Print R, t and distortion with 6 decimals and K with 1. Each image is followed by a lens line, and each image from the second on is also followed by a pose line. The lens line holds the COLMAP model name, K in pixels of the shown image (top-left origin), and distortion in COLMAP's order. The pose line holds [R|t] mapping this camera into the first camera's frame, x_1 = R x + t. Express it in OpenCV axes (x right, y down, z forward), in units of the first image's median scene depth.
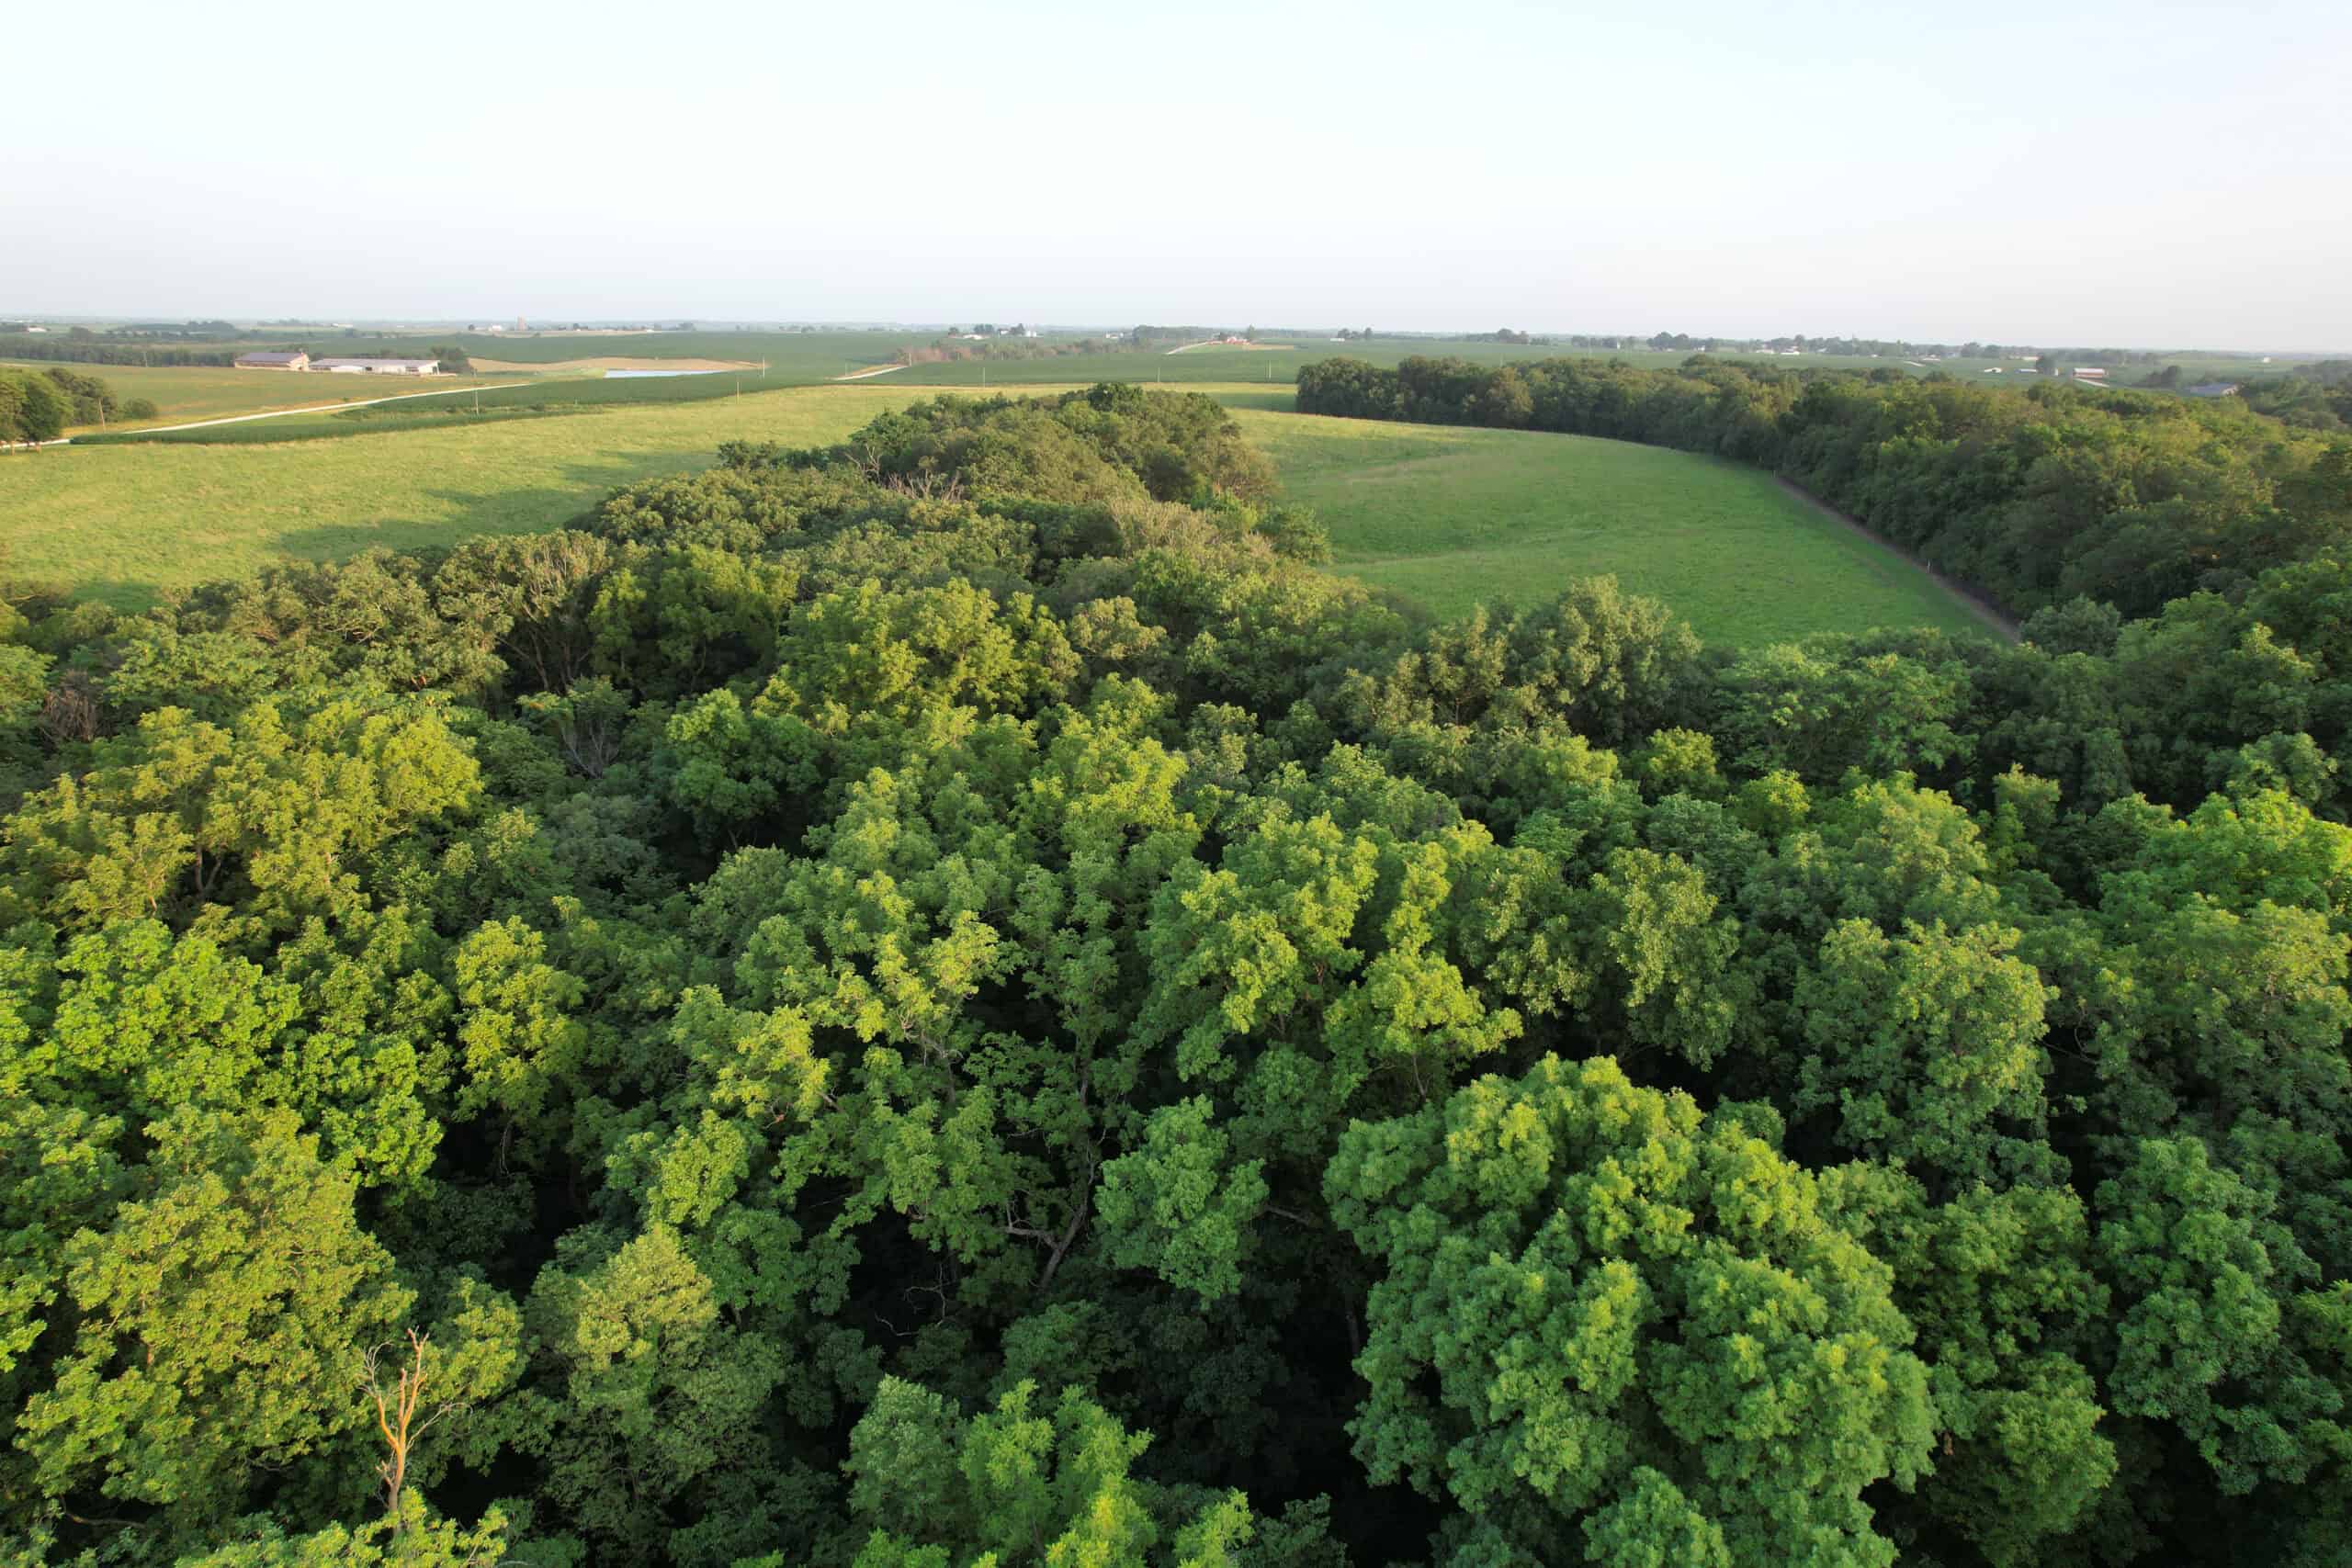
lens RADIAL K [[1525.4, 0, 1183.1], [0, 1525.4, 785.2], [0, 0, 1]] dist [-0.077300, 0.085007]
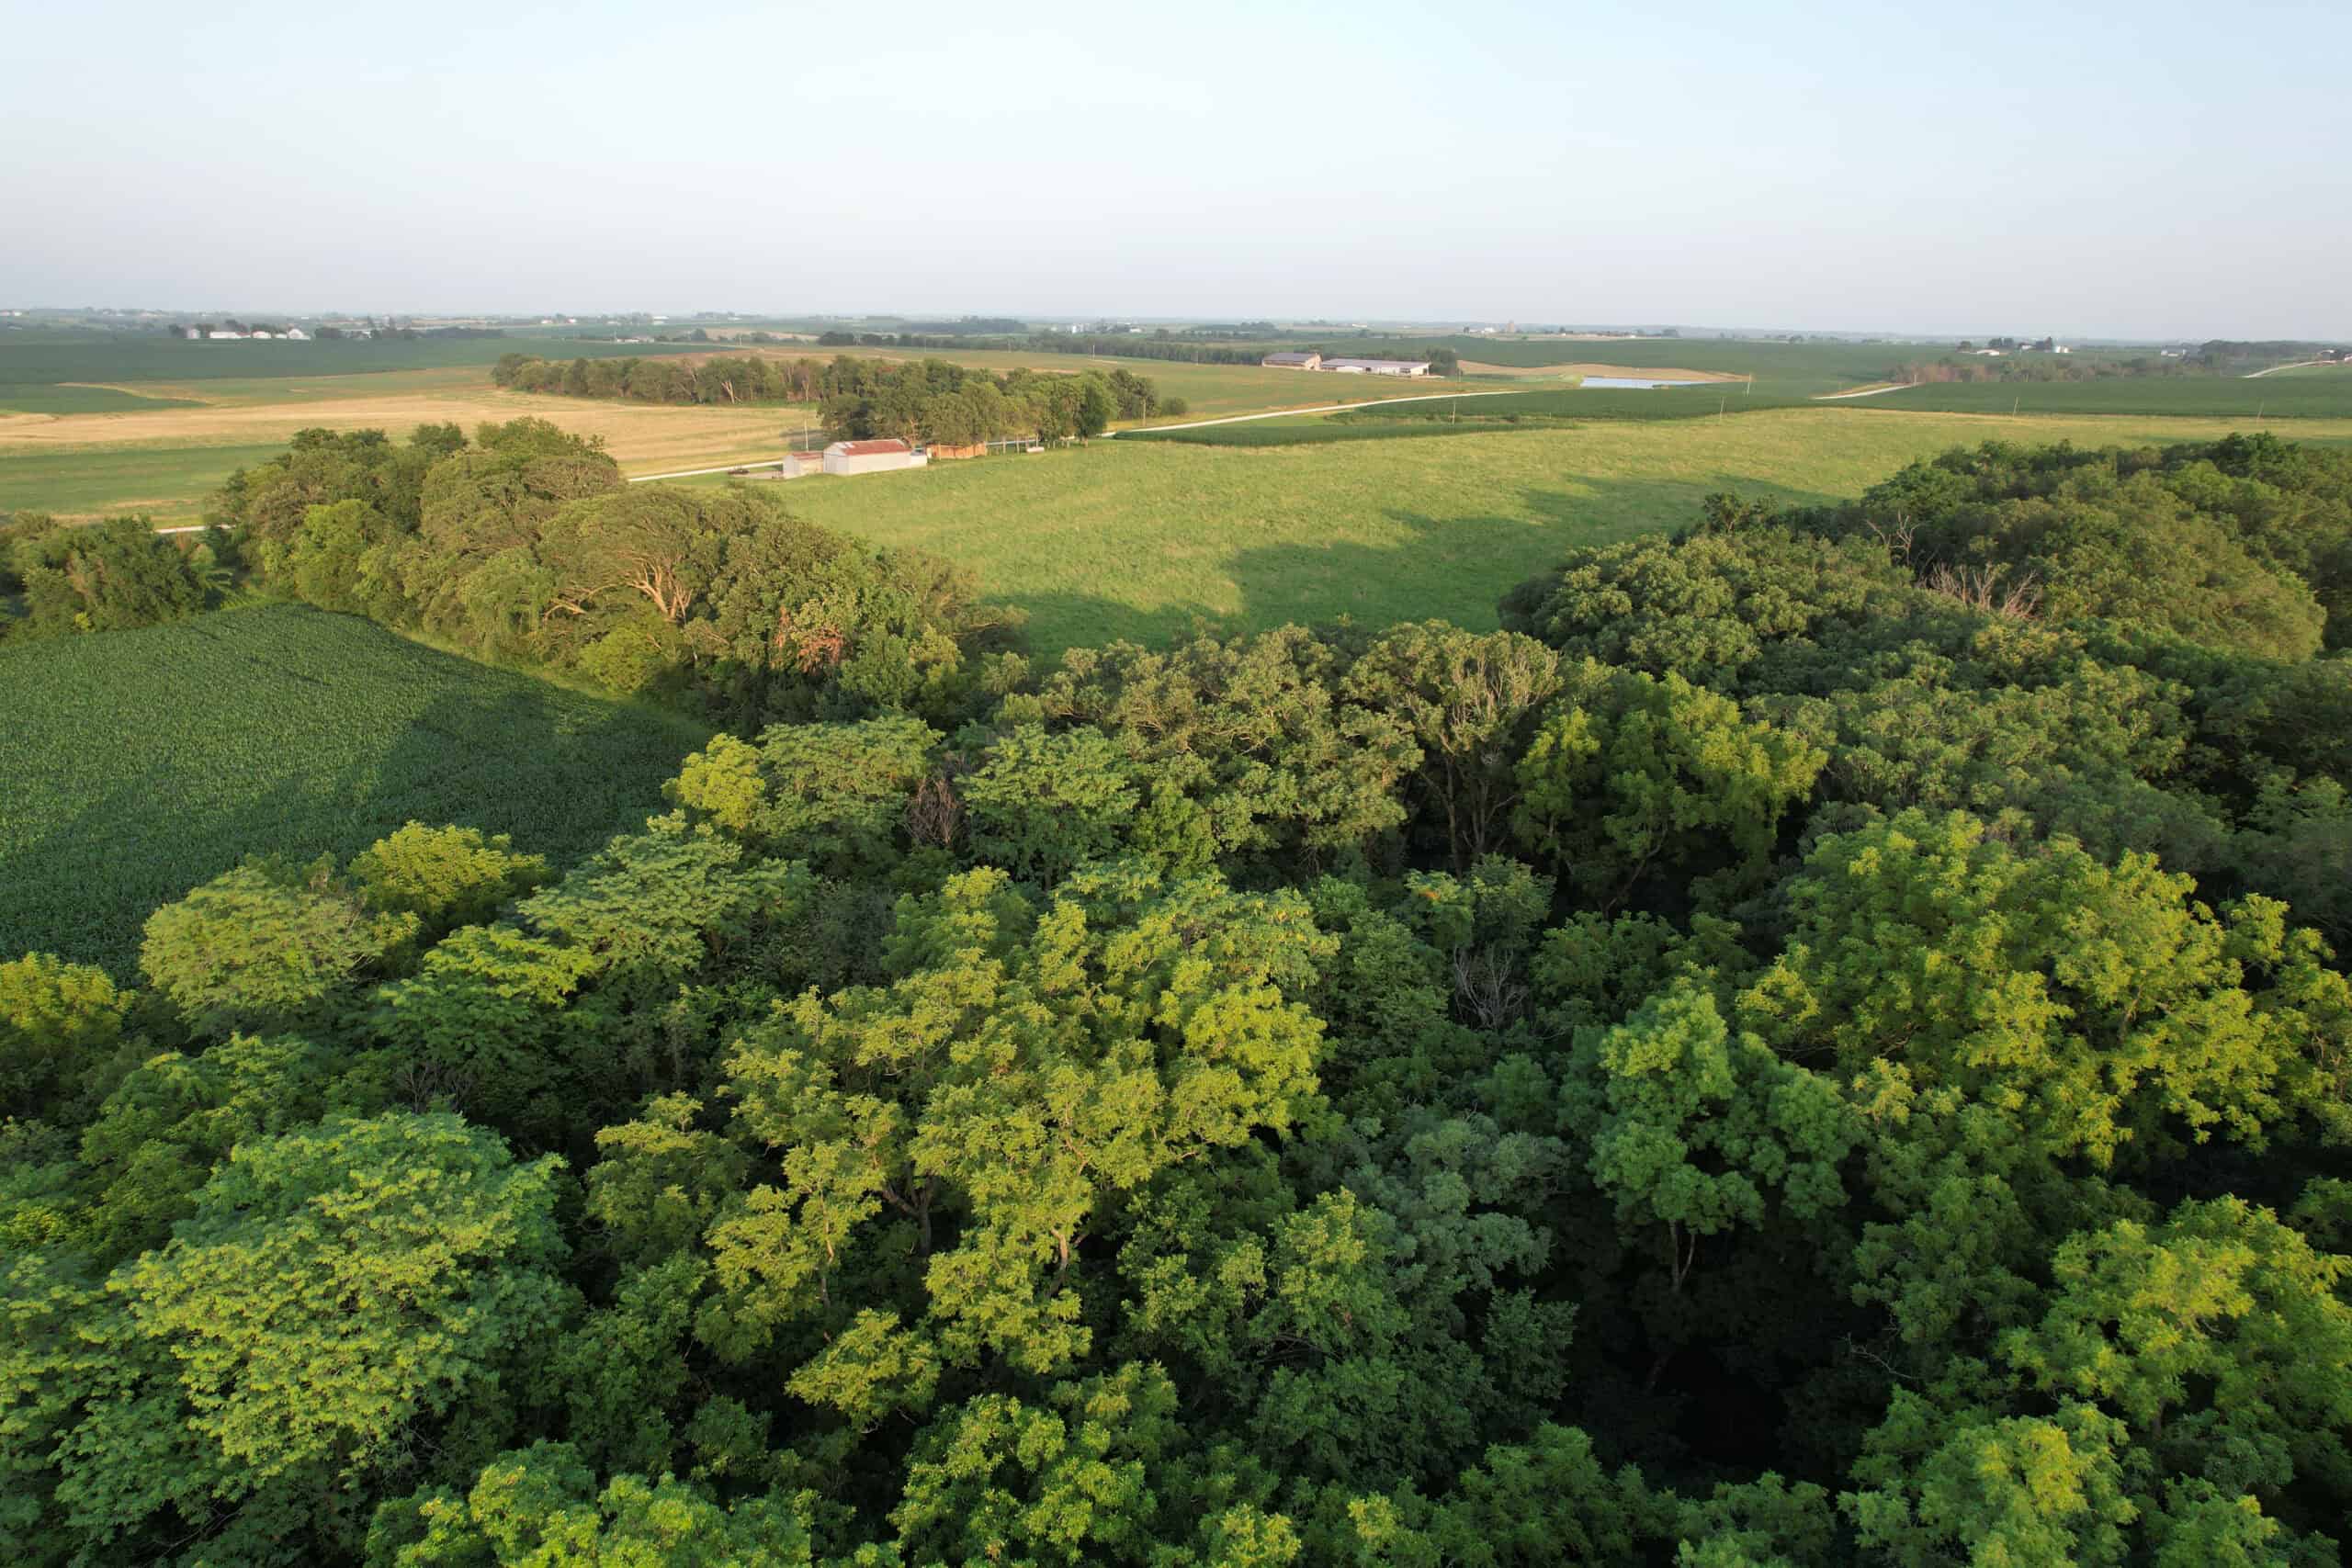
lens RADIAL K [[1525.4, 0, 1183.1], [0, 1525.4, 785.2], [0, 0, 1]] dist [-0.077300, 0.085007]
pose [[0.823250, 0.168100, -0.542219, -0.091668], [-0.169819, 0.984338, 0.047330, -0.081258], [0.541683, 0.053114, 0.838903, 0.212507]]
